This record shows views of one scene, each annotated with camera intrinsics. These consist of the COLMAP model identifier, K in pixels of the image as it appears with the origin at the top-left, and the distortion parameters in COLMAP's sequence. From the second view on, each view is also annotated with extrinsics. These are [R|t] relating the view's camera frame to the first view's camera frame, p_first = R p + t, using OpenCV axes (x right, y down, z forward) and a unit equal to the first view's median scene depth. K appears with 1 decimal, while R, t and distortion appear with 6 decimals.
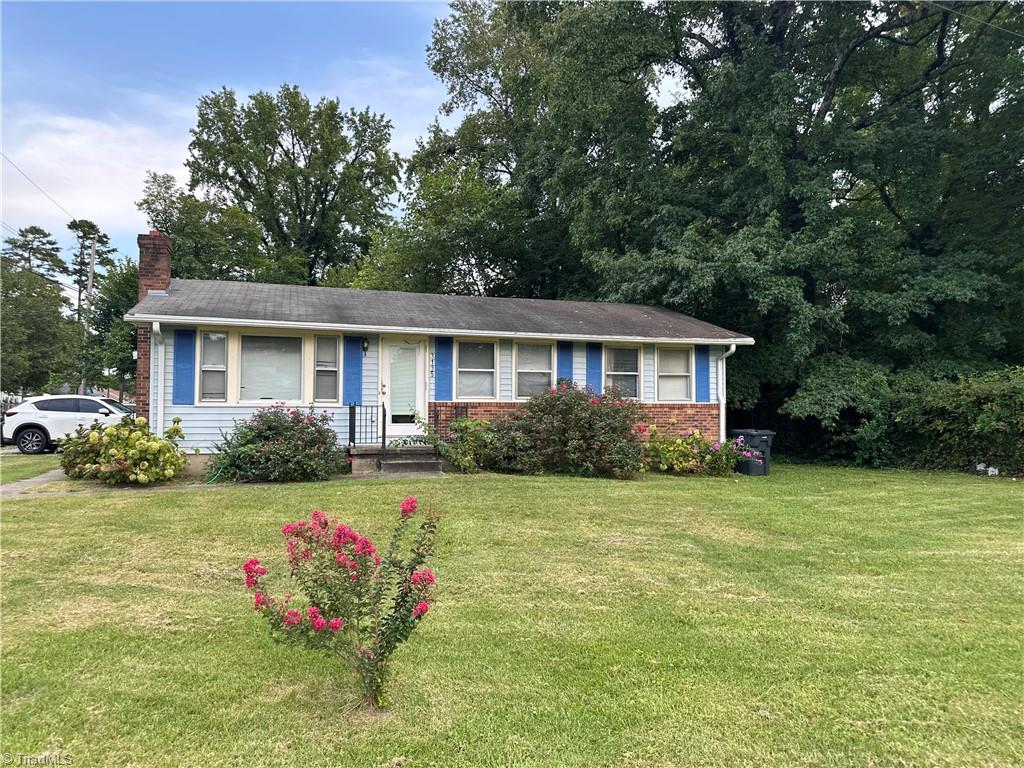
lens RADIAL K [[709.0, 0, 512.0], [0, 709.0, 384.0], [0, 0, 1]] dist [0.056256, -0.070304]
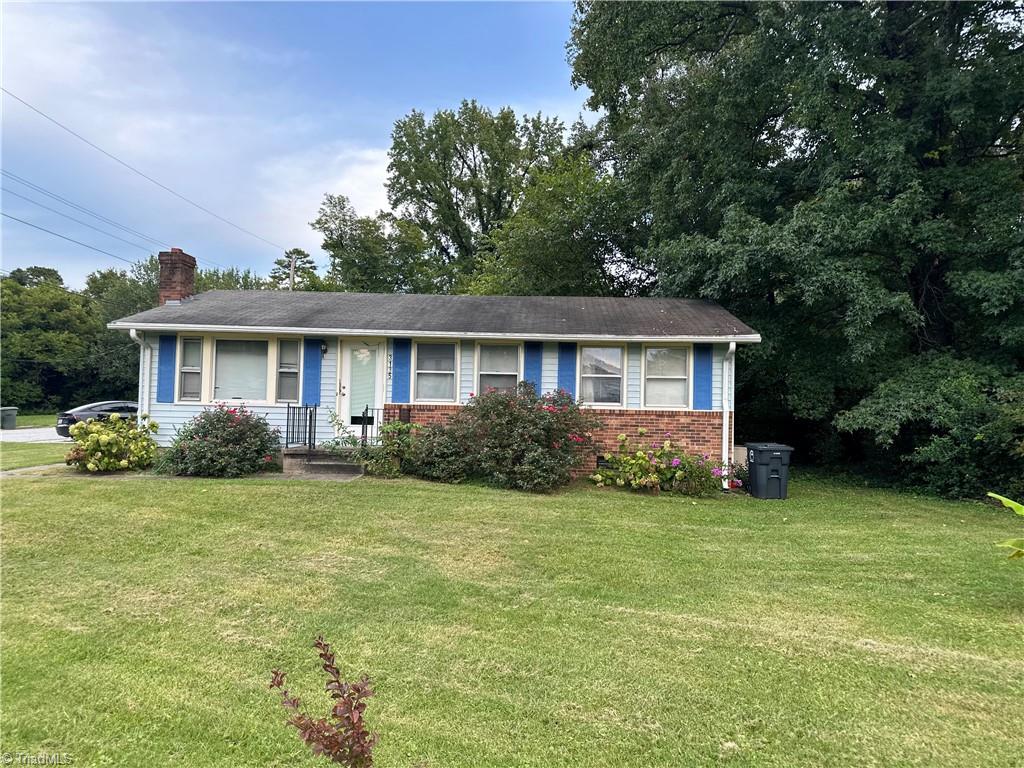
lens RADIAL K [[708.6, 0, 510.3], [0, 708.6, 385.1], [0, 0, 1]] dist [0.056258, -0.068724]
pose [[0.939910, 0.007899, -0.341331, 0.352915], [-0.007850, 0.999968, 0.001523, -0.003786], [0.341332, 0.001248, 0.939942, 0.112746]]
